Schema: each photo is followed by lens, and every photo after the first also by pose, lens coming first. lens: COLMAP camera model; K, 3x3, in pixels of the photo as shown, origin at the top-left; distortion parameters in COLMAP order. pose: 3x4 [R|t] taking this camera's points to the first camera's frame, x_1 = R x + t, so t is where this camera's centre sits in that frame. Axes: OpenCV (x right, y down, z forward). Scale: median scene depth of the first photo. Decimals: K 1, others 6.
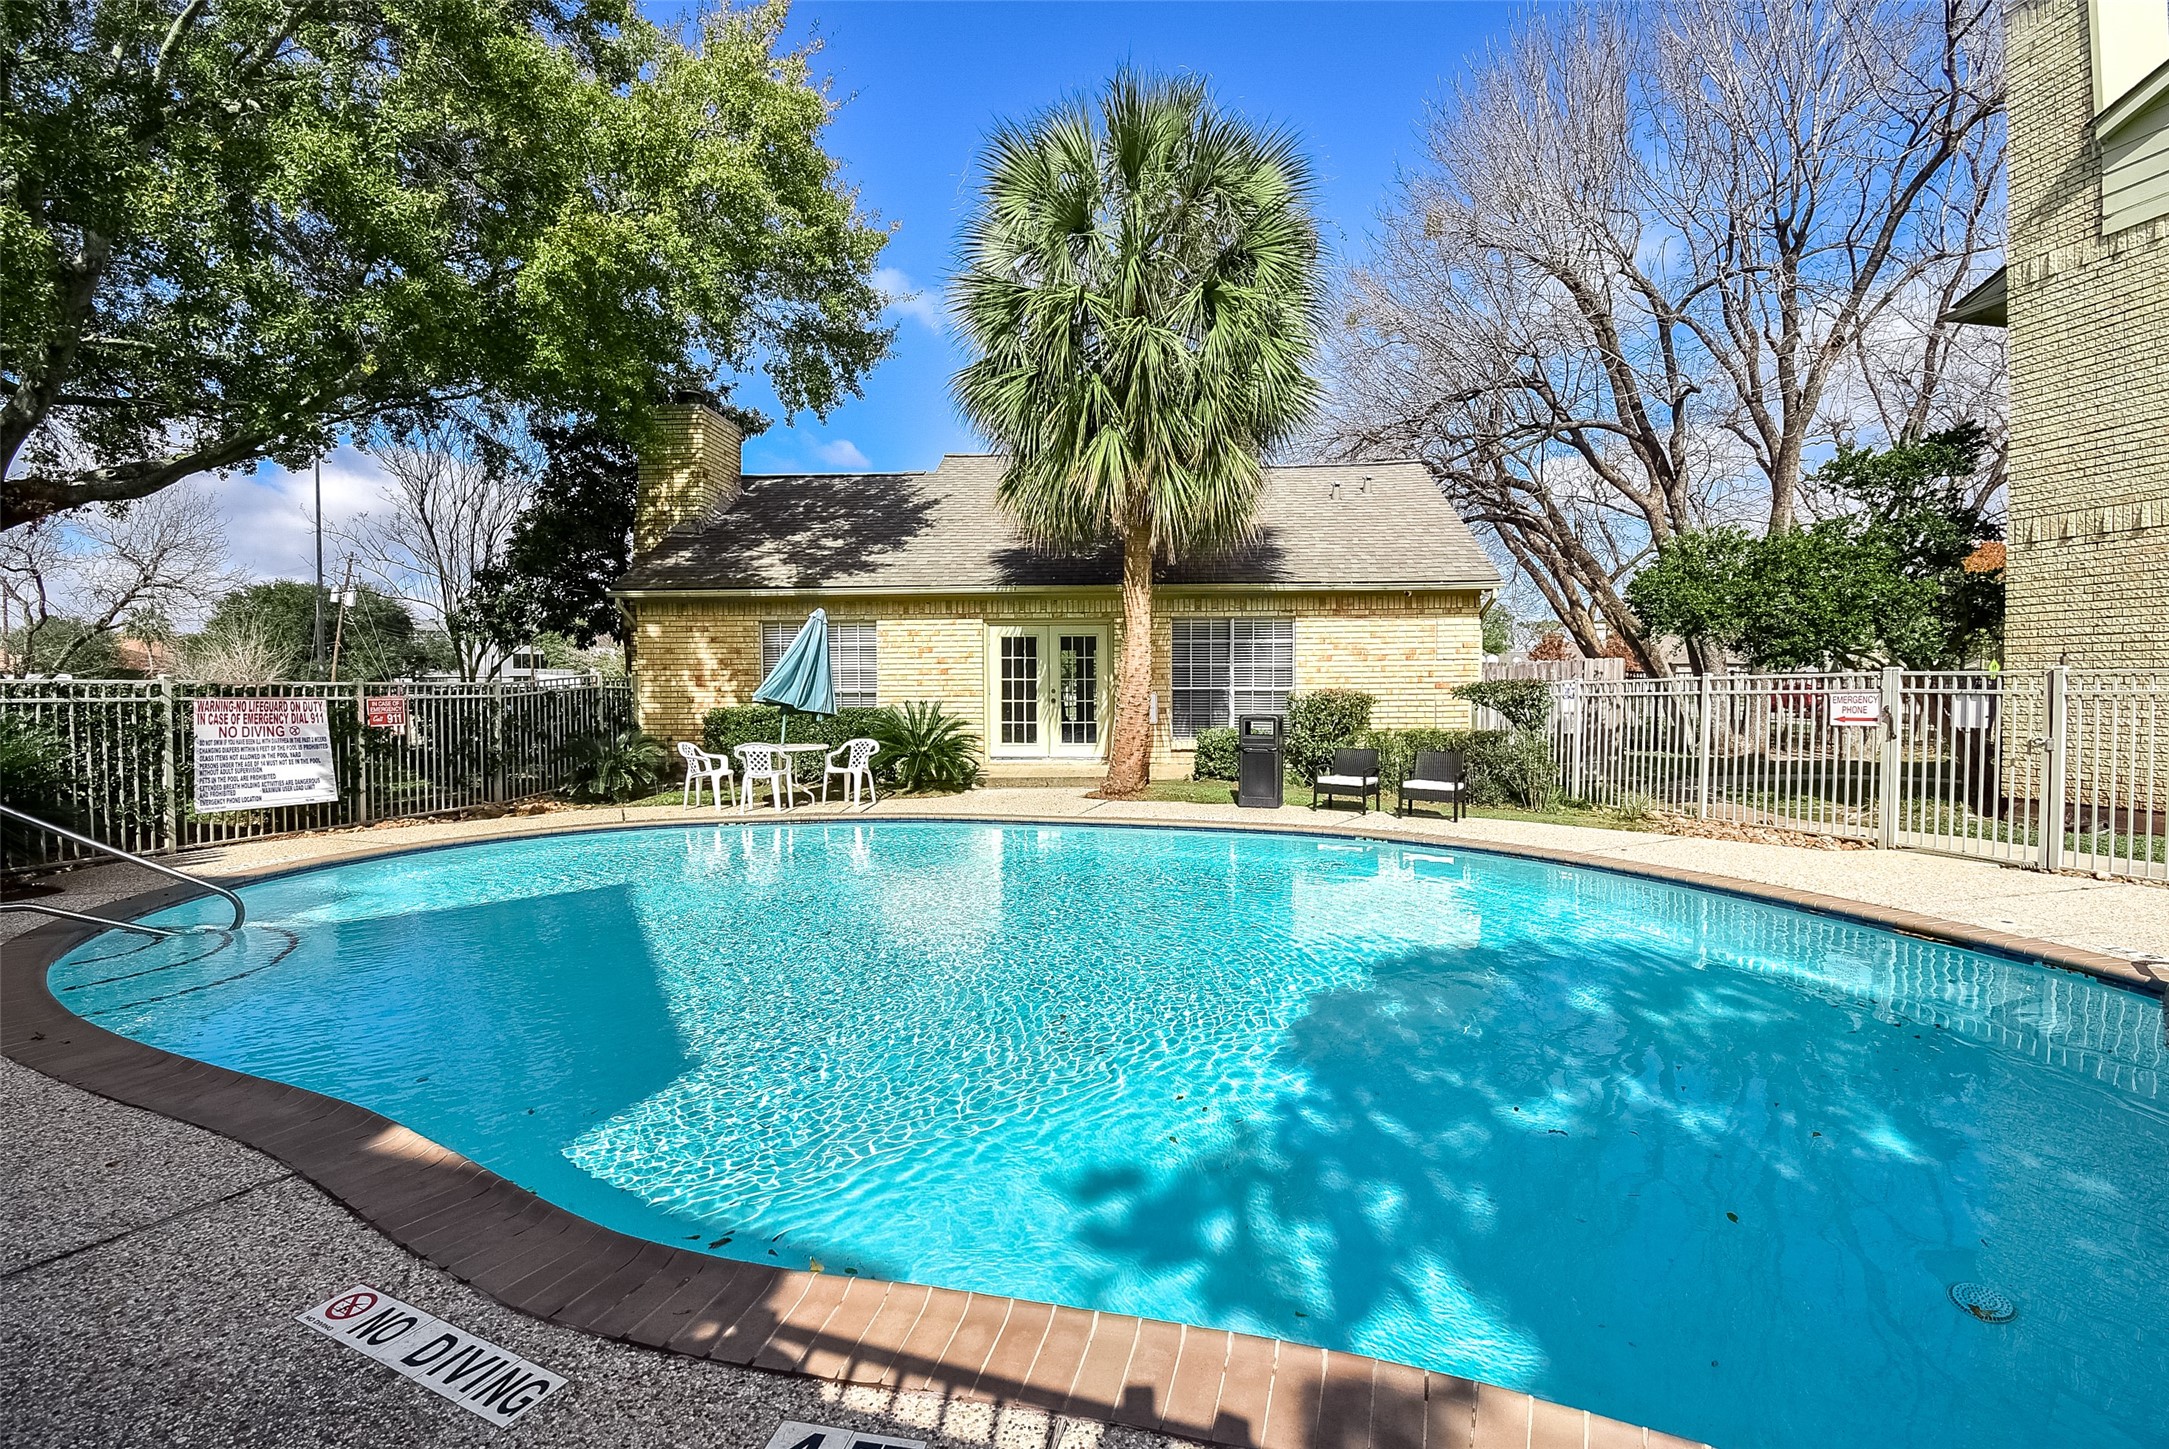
lens RADIAL K [[972.4, 0, 1091.0], [0, 972.4, 721.7], [0, 0, 1]] dist [0.023915, -0.028554]
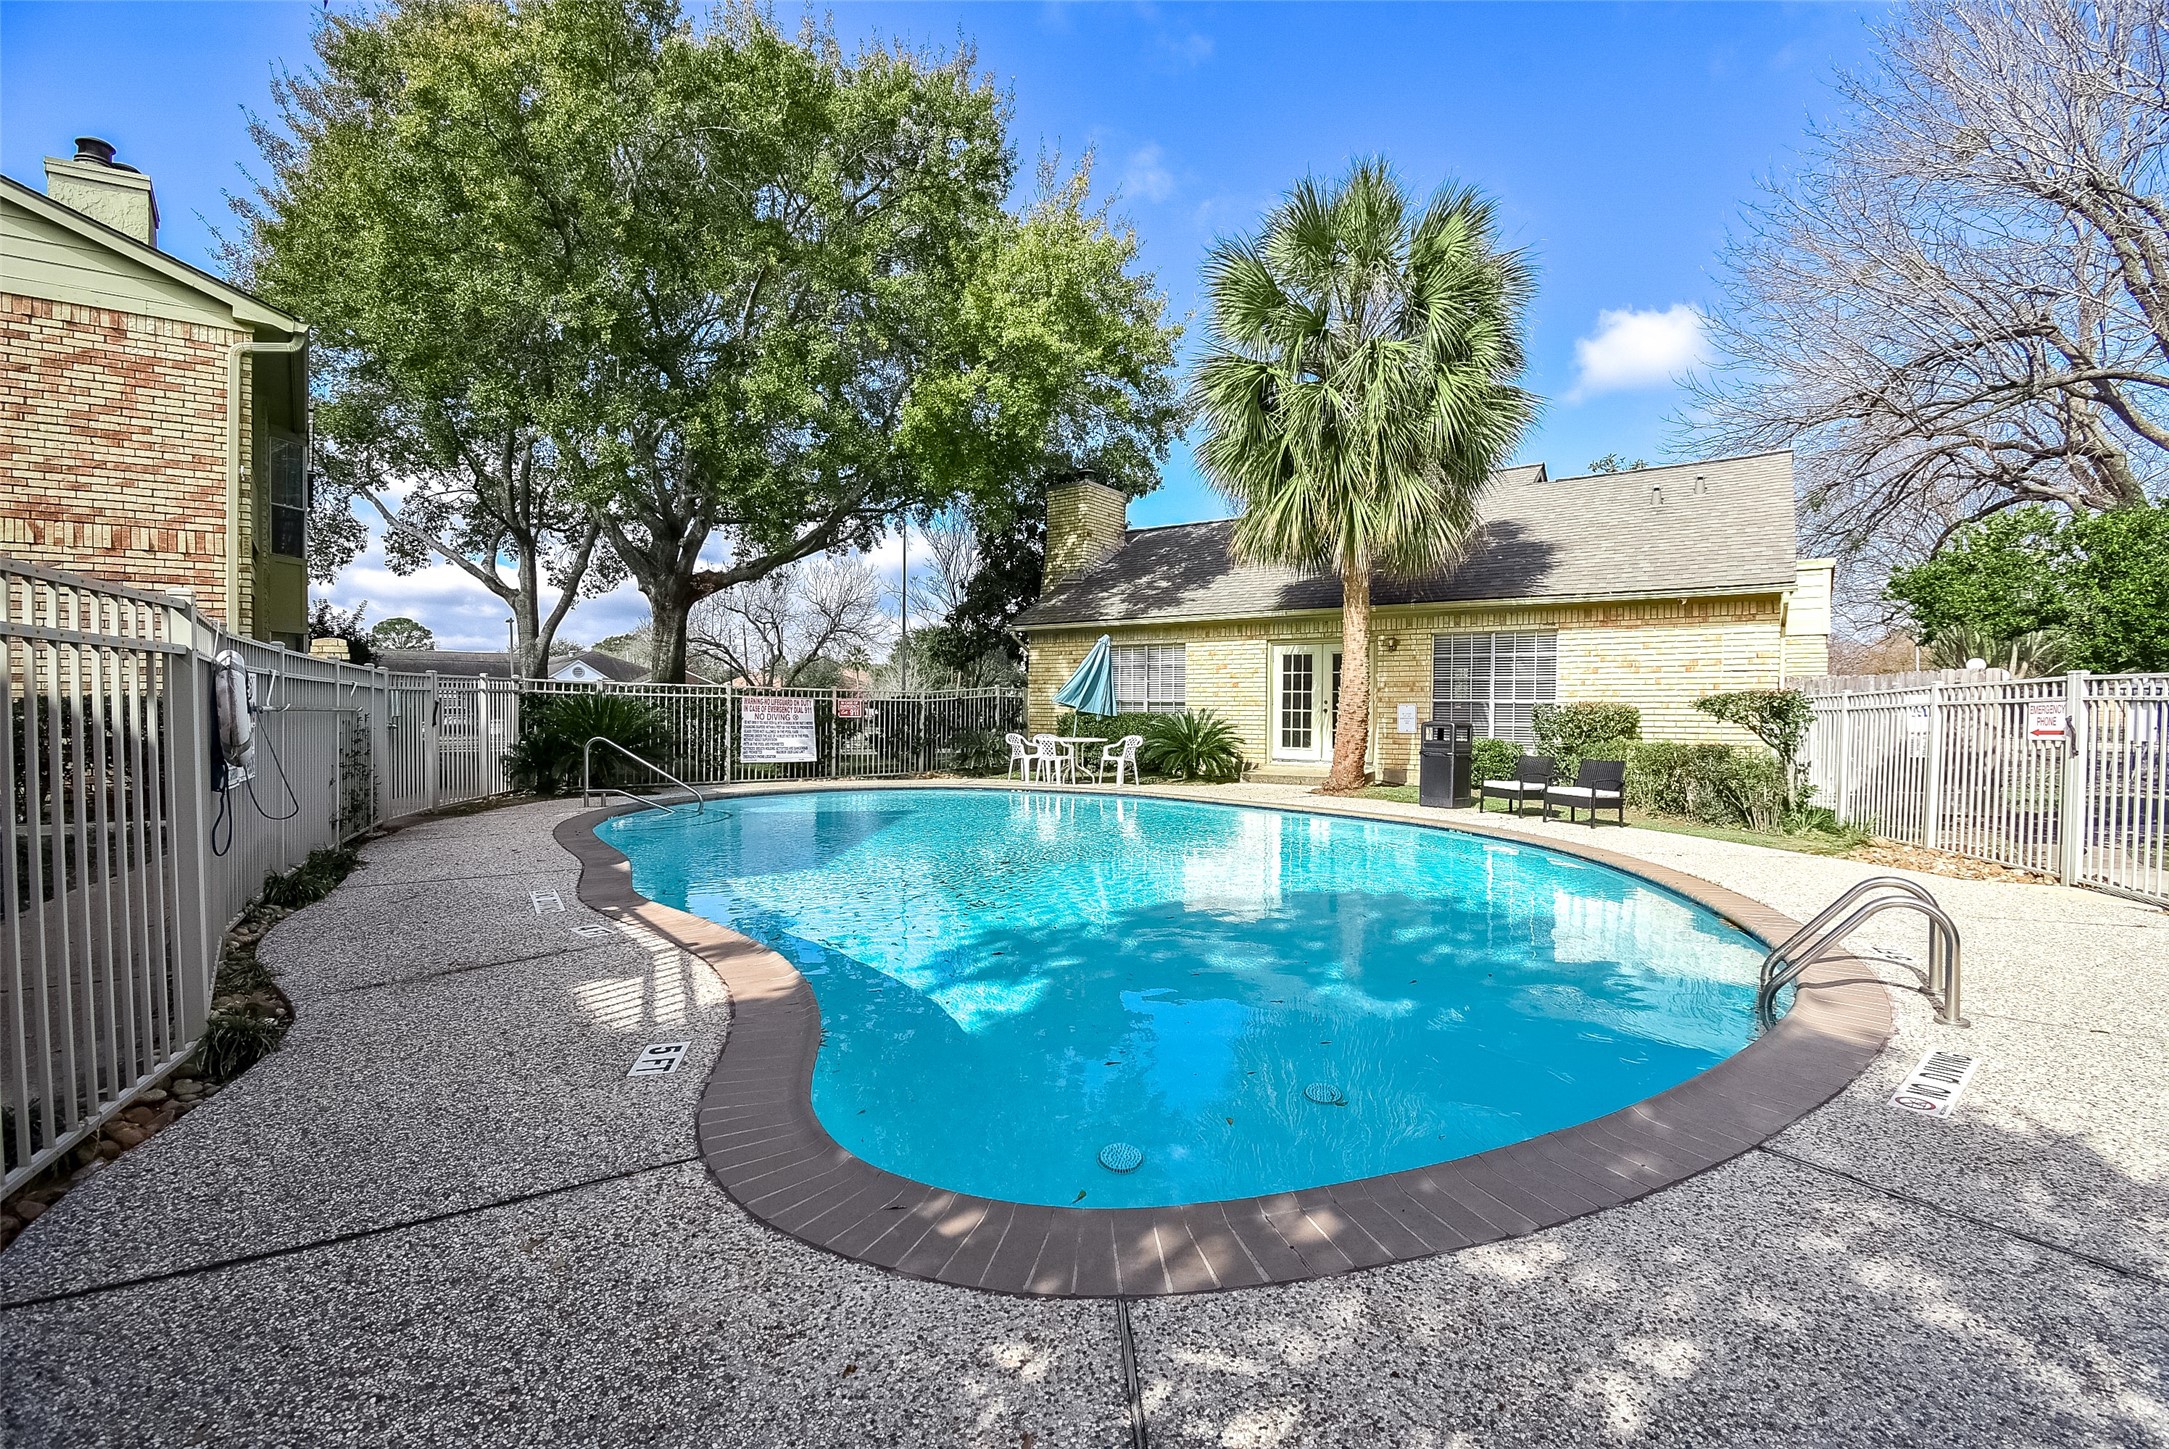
lens RADIAL K [[972.4, 0, 1091.0], [0, 972.4, 721.7], [0, 0, 1]] dist [0.023915, -0.028554]
pose [[0.849045, 0.018810, -0.527985, 0.335898], [-0.032068, 0.999358, -0.015964, 0.018332], [0.527346, 0.030486, 0.849103, -0.101638]]
